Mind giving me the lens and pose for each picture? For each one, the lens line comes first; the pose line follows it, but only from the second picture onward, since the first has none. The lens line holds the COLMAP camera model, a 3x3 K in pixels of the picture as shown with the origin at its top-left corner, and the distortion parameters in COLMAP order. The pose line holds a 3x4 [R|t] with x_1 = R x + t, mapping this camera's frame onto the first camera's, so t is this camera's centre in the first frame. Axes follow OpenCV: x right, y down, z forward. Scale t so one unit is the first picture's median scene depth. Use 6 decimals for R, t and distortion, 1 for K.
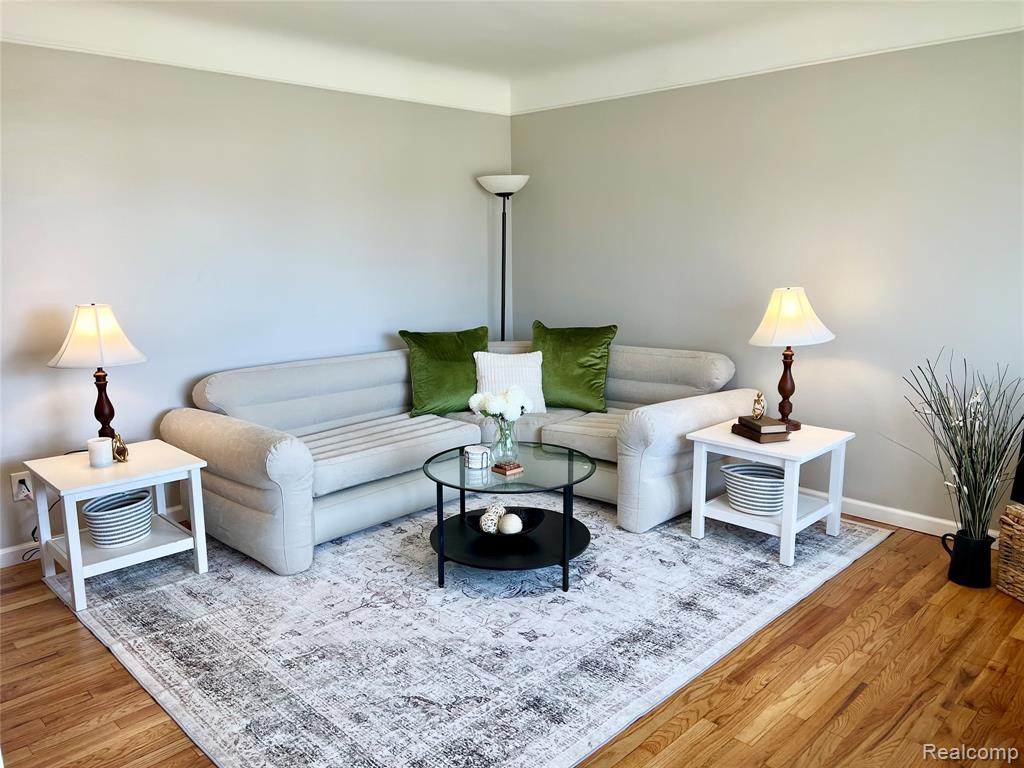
lens RADIAL K [[774.5, 0, 512.0], [0, 774.5, 384.0], [0, 0, 1]] dist [0.047479, -0.043087]
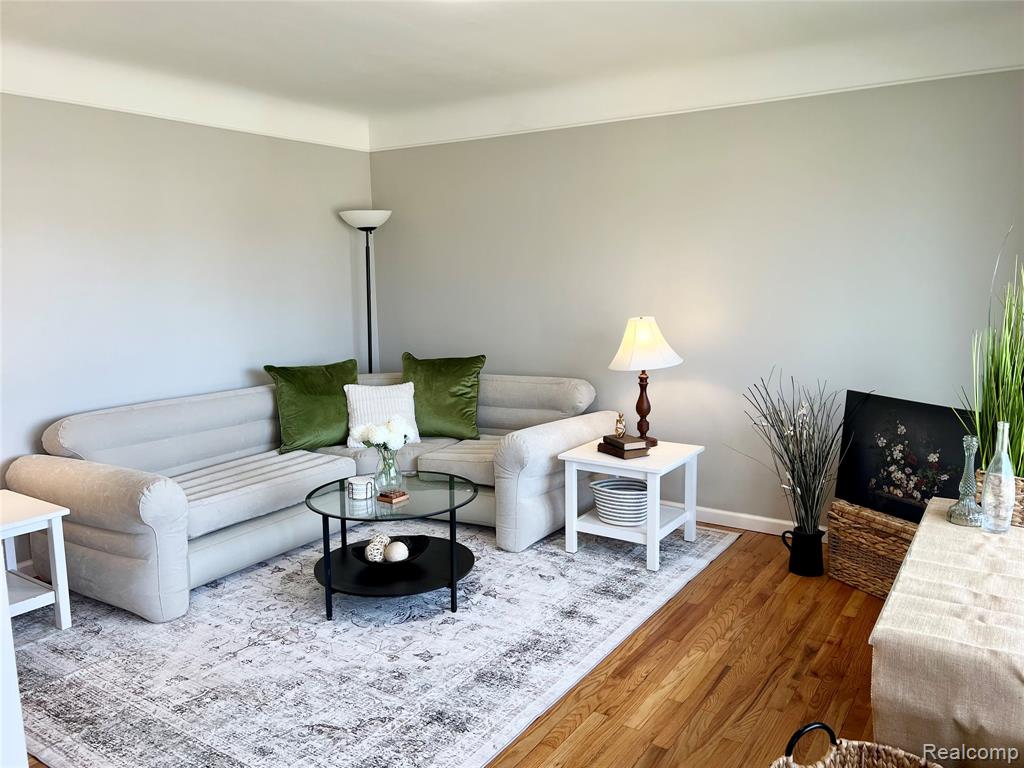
lens RADIAL K [[789.4, 0, 512.0], [0, 789.4, 384.0], [0, 0, 1]] dist [0.055793, -0.068125]
pose [[0.980879, -0.032845, 0.191825, -0.046432], [0.040899, 0.998434, -0.038177, 0.007135], [-0.190270, 0.045293, 0.980686, -0.060767]]
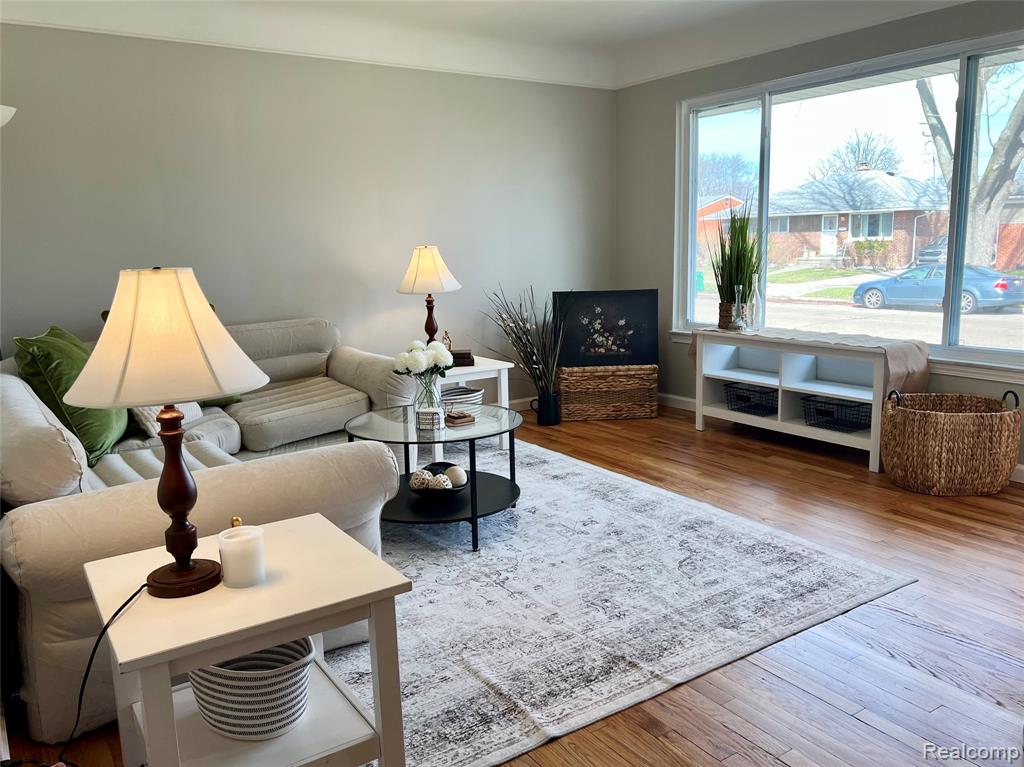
lens RADIAL K [[789.4, 0, 512.0], [0, 789.4, 383.5], [0, 0, 1]] dist [0.055793, -0.068125]
pose [[0.192044, -0.171945, 0.966206, -0.969936], [0.200023, 0.970723, 0.132992, -0.056448], [-0.960786, 0.167724, 0.220815, 0.700974]]
